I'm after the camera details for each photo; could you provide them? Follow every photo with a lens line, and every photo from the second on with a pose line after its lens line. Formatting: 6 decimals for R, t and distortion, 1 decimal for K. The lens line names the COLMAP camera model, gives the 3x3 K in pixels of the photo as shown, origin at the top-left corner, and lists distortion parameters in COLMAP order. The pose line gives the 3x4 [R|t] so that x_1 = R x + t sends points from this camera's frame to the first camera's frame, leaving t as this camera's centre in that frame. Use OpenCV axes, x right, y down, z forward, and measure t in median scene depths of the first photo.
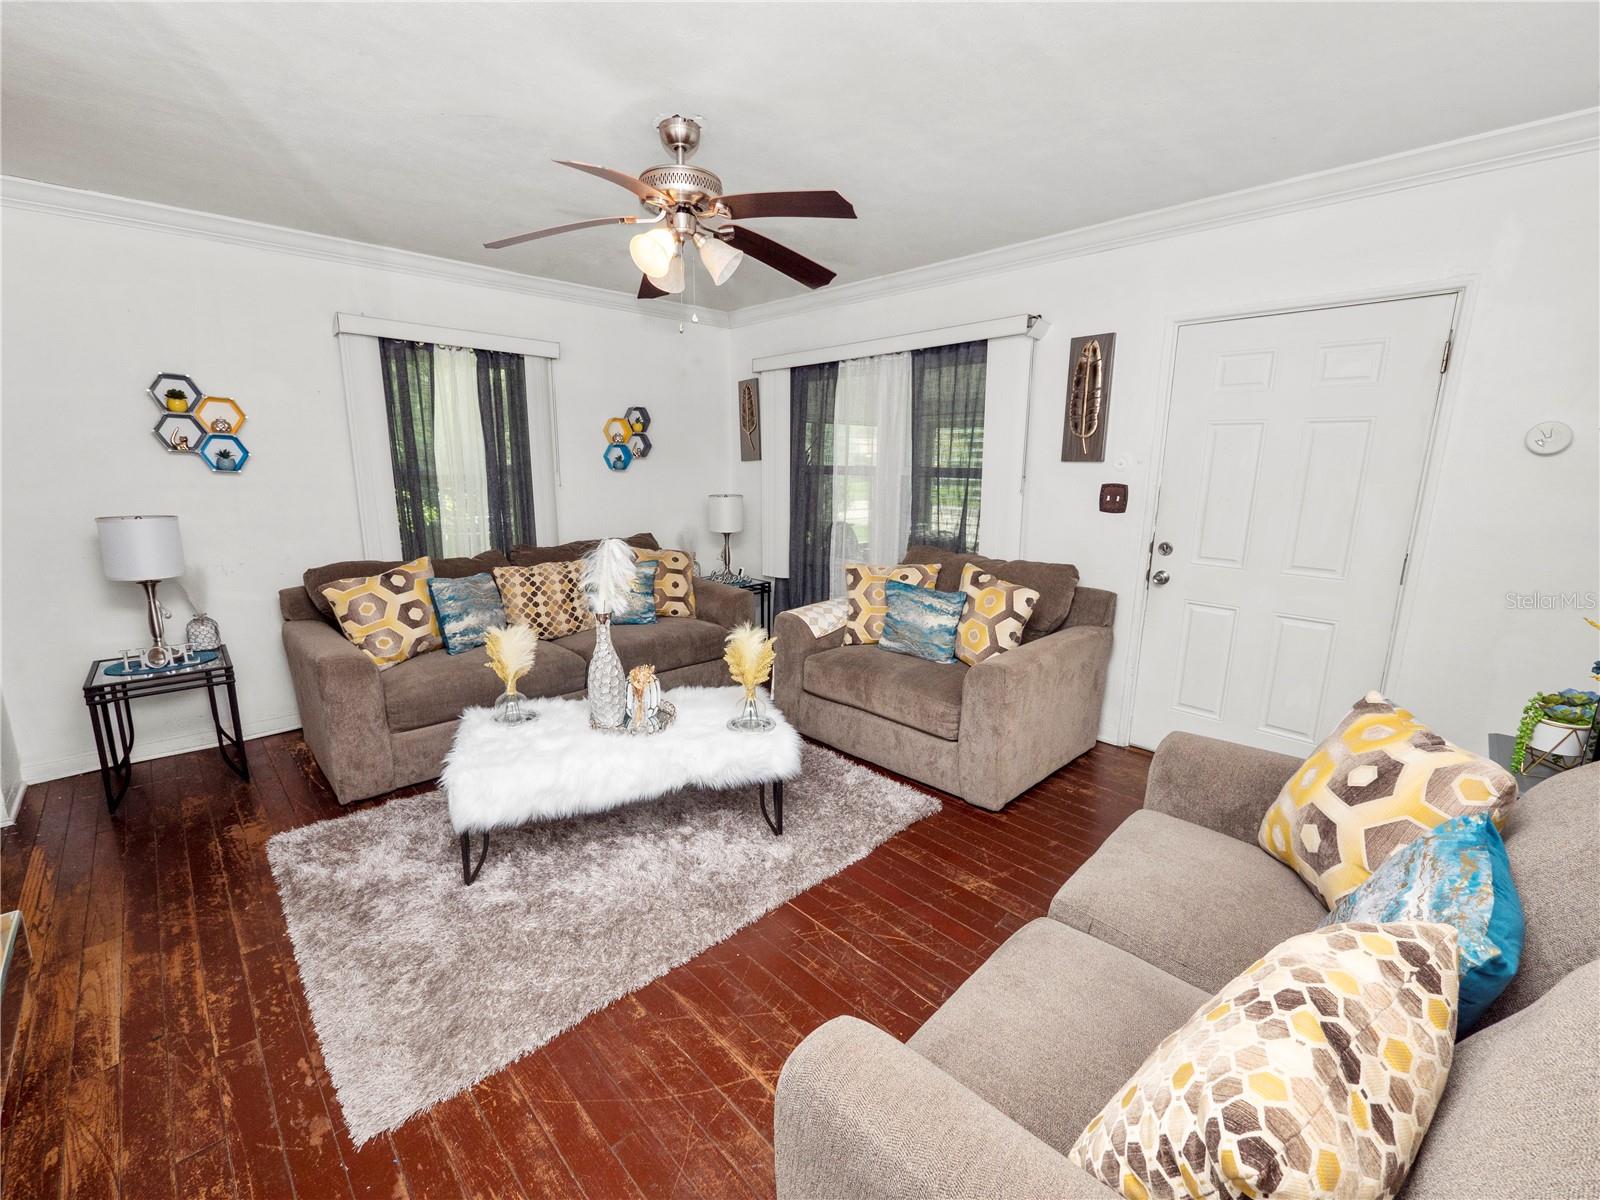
lens RADIAL K [[672.9, 0, 797.3], [0, 672.9, 600.9], [0, 0, 1]] dist [-0.003771, 0.000028]
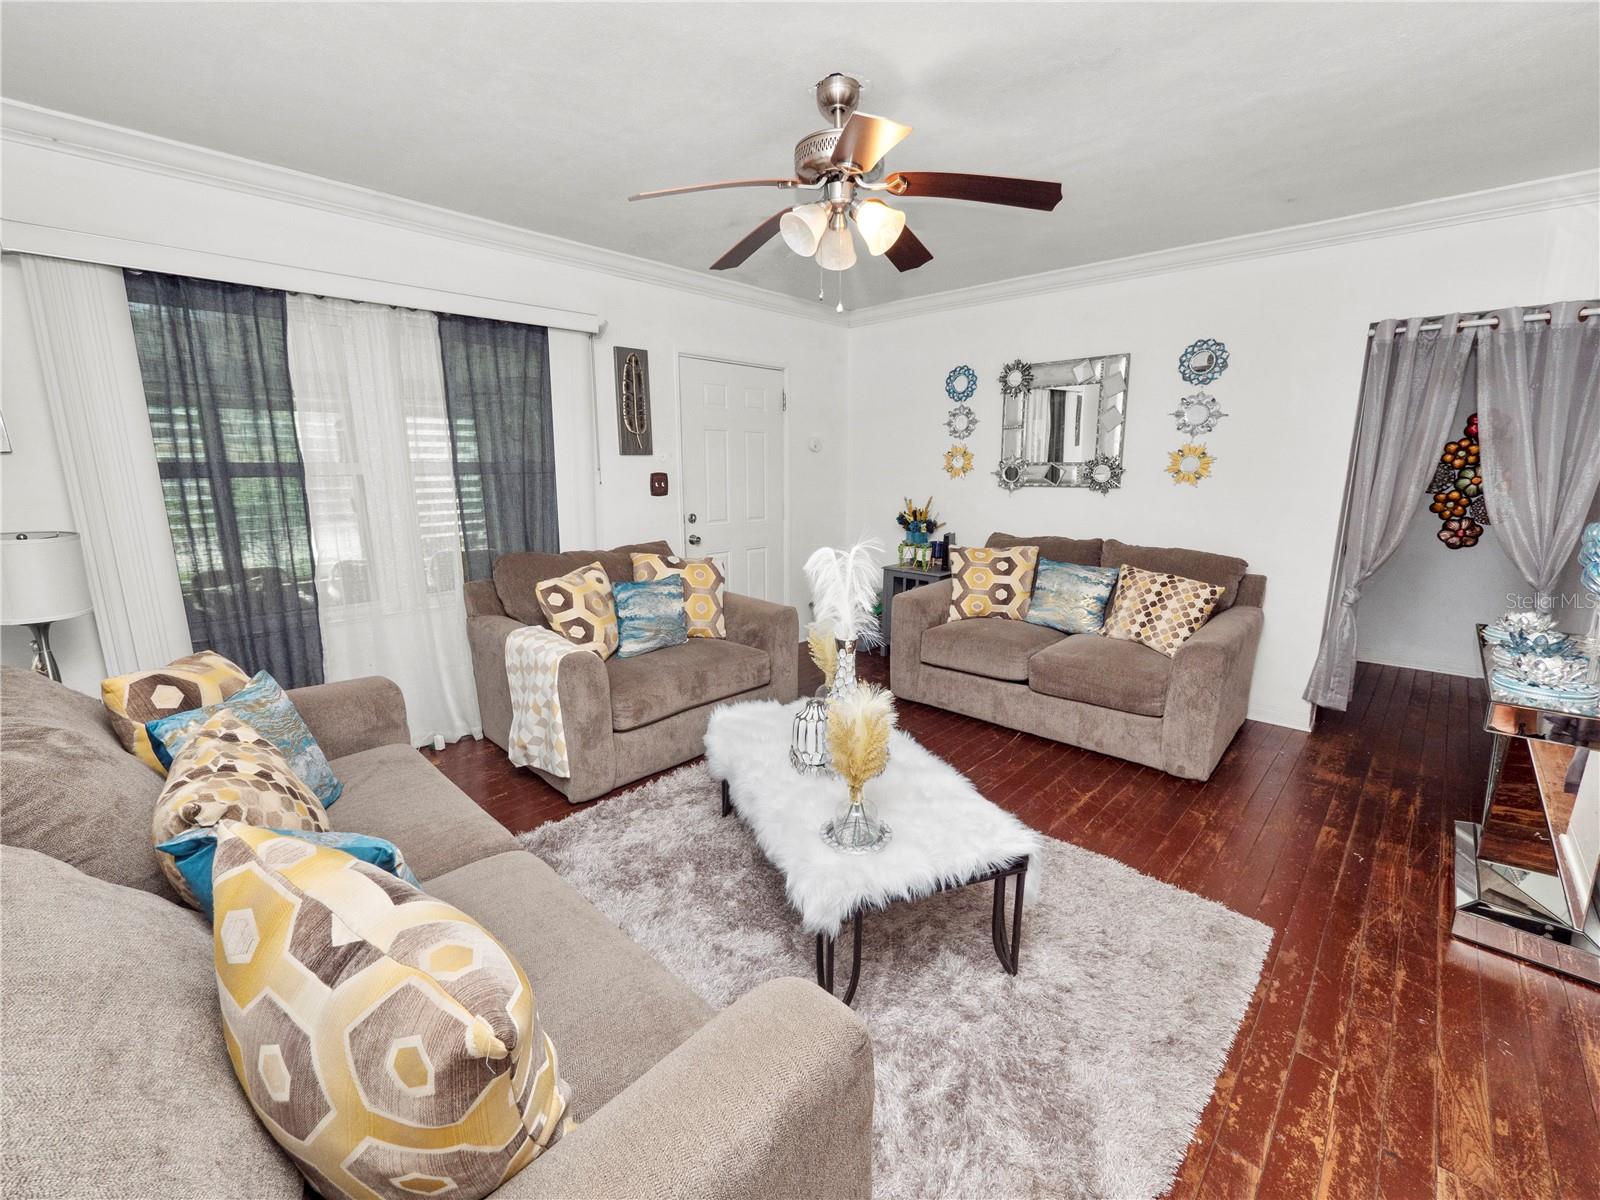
lens RADIAL K [[672.9, 0, 797.8], [0, 672.9, 599.1], [0, 0, 1]] dist [-0.003771, 0.000028]
pose [[-0.042875, -0.203986, 0.978035, -0.810526], [0.210797, 0.955050, 0.208433, -0.156625], [-0.976589, 0.215103, 0.002051, 0.797823]]
